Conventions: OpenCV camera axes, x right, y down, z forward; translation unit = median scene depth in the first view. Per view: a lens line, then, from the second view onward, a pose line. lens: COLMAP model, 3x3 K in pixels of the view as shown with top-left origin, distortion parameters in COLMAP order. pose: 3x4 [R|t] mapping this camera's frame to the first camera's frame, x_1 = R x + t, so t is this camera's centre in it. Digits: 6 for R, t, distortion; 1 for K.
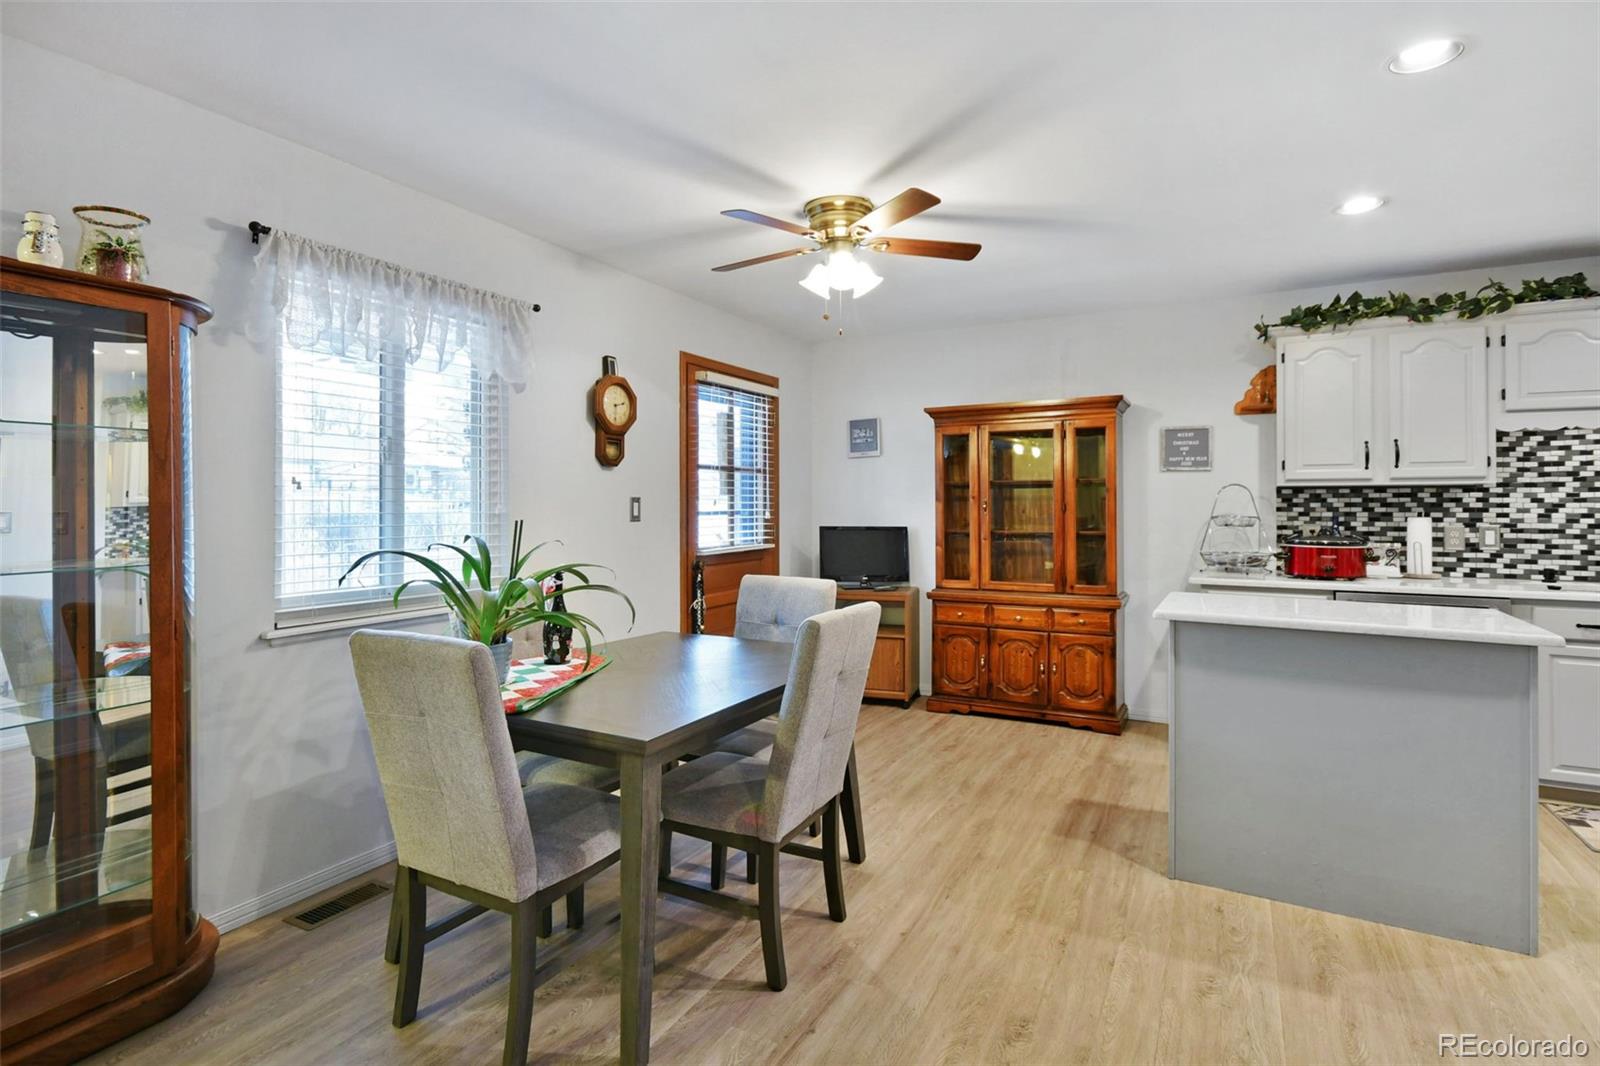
lens RADIAL K [[781.8, 0, 802.6], [0, 781.8, 507.7], [0, 0, 1]] dist [0.006899, 0.000733]
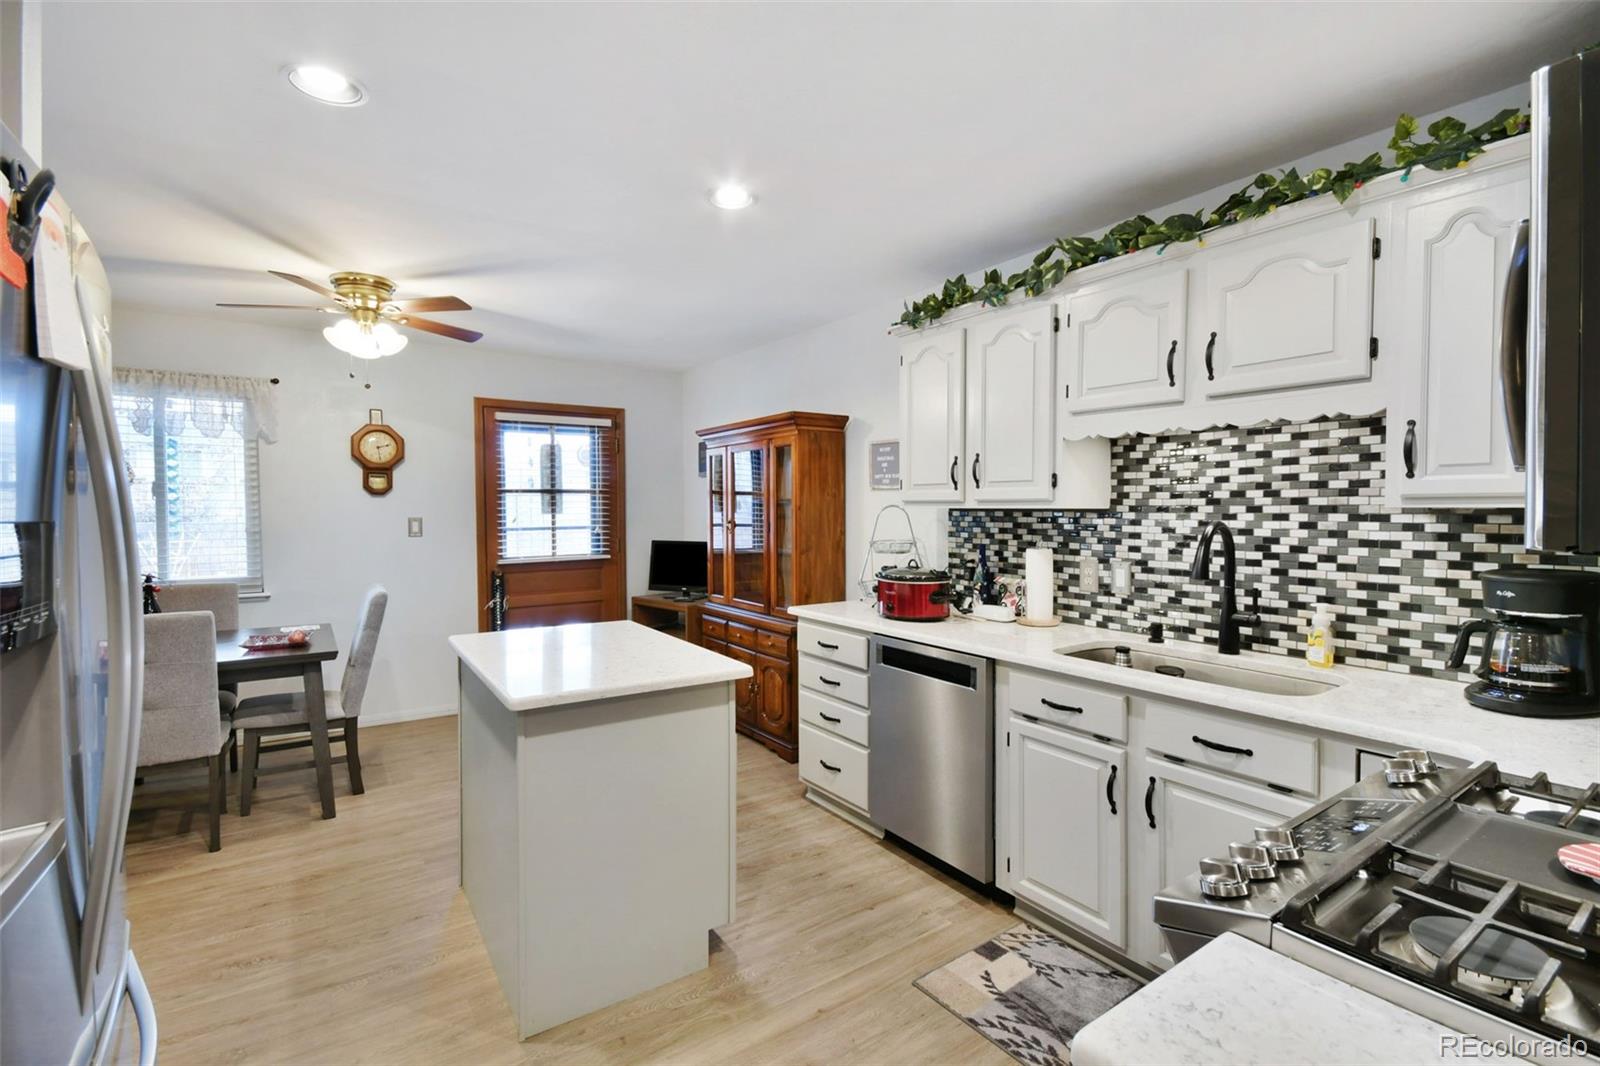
lens RADIAL K [[731.3, 0, 791.9], [0, 731.3, 527.3], [0, 0, 1]] dist [0.002468, -0.000345]
pose [[0.890438, 0.011043, -0.454971, 0.911972], [0.001378, 0.999636, 0.026961, -0.030406], [0.455103, -0.024634, 0.890098, 0.224718]]
